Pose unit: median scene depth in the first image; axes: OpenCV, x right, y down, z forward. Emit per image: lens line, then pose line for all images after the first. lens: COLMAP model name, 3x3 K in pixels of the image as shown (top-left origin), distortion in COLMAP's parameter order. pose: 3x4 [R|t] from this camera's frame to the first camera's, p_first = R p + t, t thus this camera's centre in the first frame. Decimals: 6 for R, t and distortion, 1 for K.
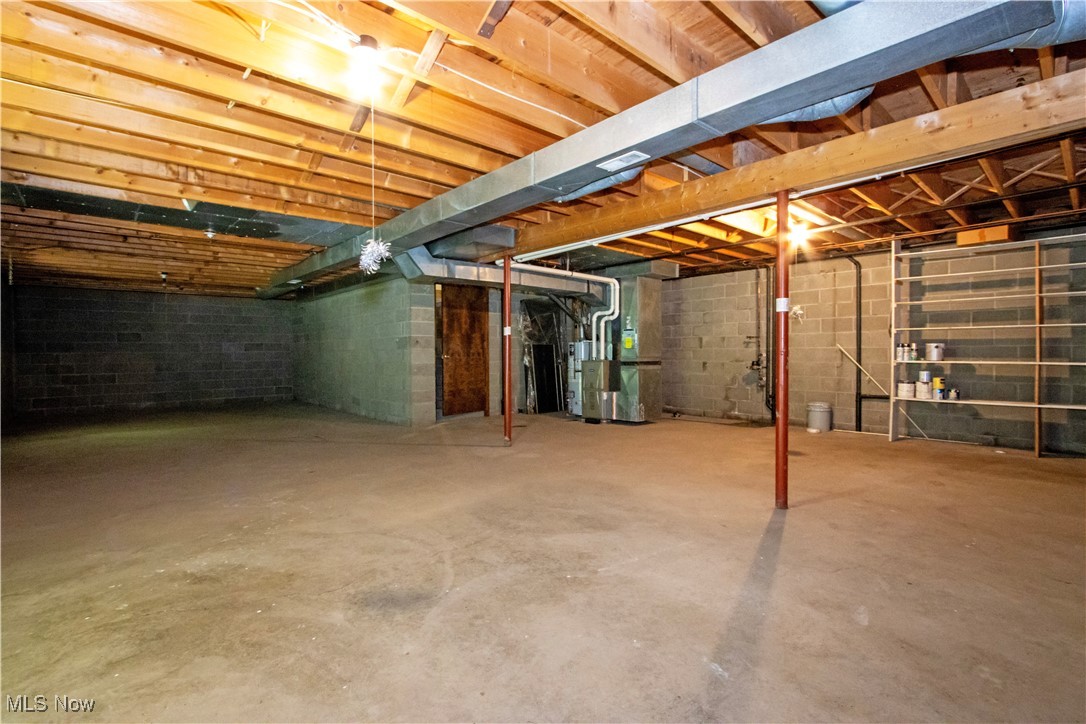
lens RADIAL K [[503.4, 0, 537.8], [0, 503.4, 356.1], [0, 0, 1]] dist [-0.017035, 0.000895]
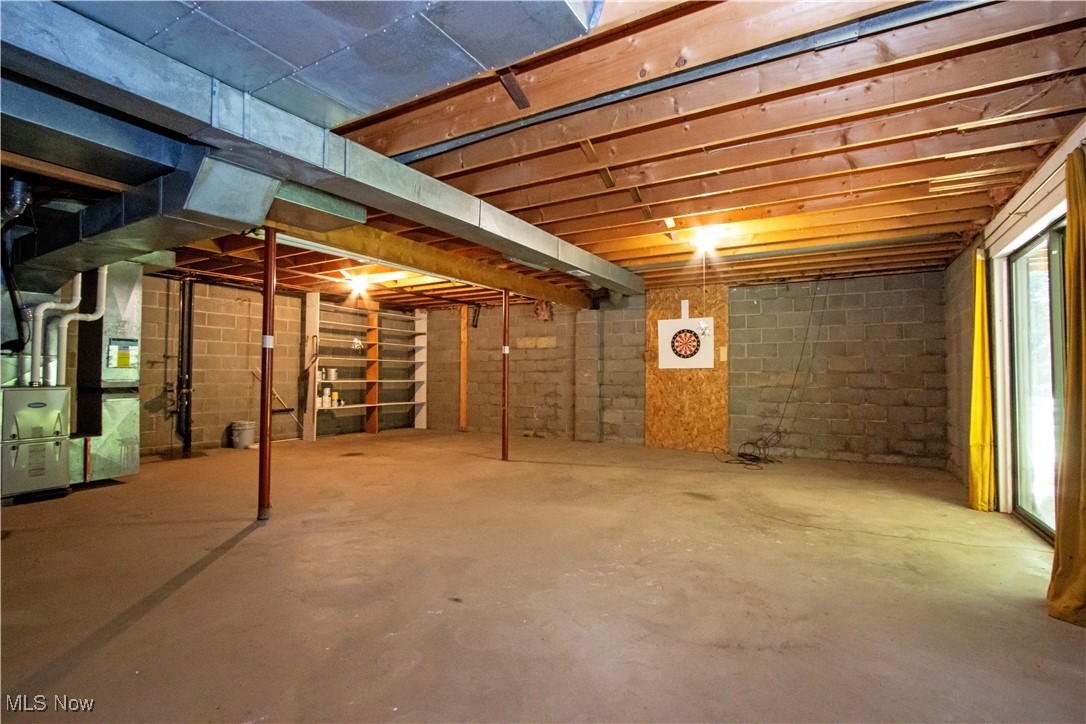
lens RADIAL K [[503.4, 0, 541.7], [0, 503.4, 363.4], [0, 0, 1]] dist [-0.017035, 0.000895]
pose [[-0.305341, 0.022356, 0.951981, -0.799891], [0.003368, 0.999743, -0.022398, -0.005834], [-0.952237, -0.003633, -0.305338, 0.871810]]
